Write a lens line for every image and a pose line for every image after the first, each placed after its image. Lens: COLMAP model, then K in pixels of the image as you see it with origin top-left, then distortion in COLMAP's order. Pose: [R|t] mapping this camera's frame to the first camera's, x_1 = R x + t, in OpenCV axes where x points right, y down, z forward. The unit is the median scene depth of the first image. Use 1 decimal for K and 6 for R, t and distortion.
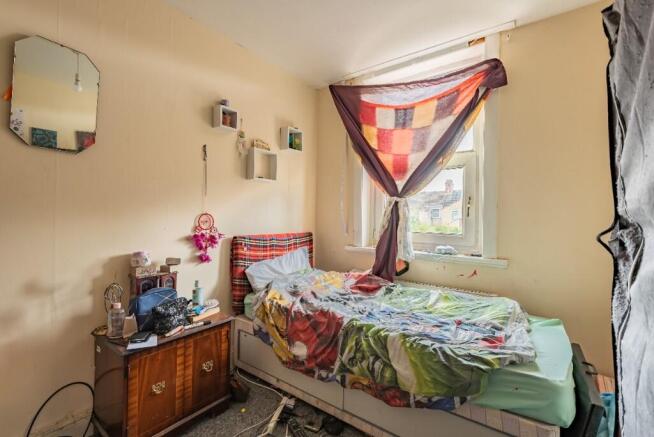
lens RADIAL K [[291.2, 0, 330.2], [0, 291.2, 219.5], [0, 0, 1]] dist [0.003036, -0.002868]
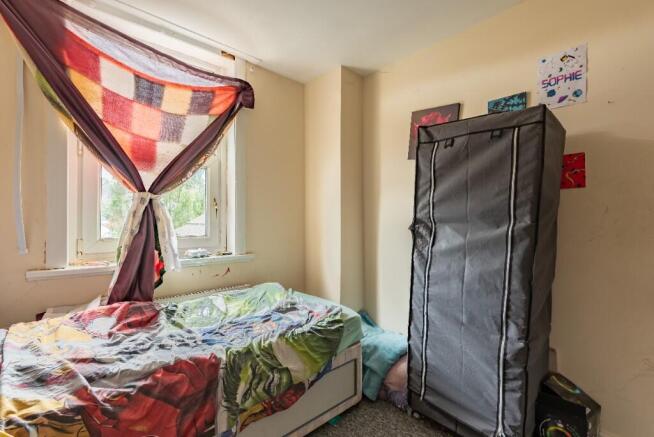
lens RADIAL K [[291.2, 0, 330.1], [0, 291.2, 215.8], [0, 0, 1]] dist [0.003036, -0.002868]
pose [[0.190631, 0.000549, 0.981662, -0.474696], [0.007121, 0.999973, -0.001942, -0.012500], [-0.981636, 0.007360, 0.190622, 0.419629]]
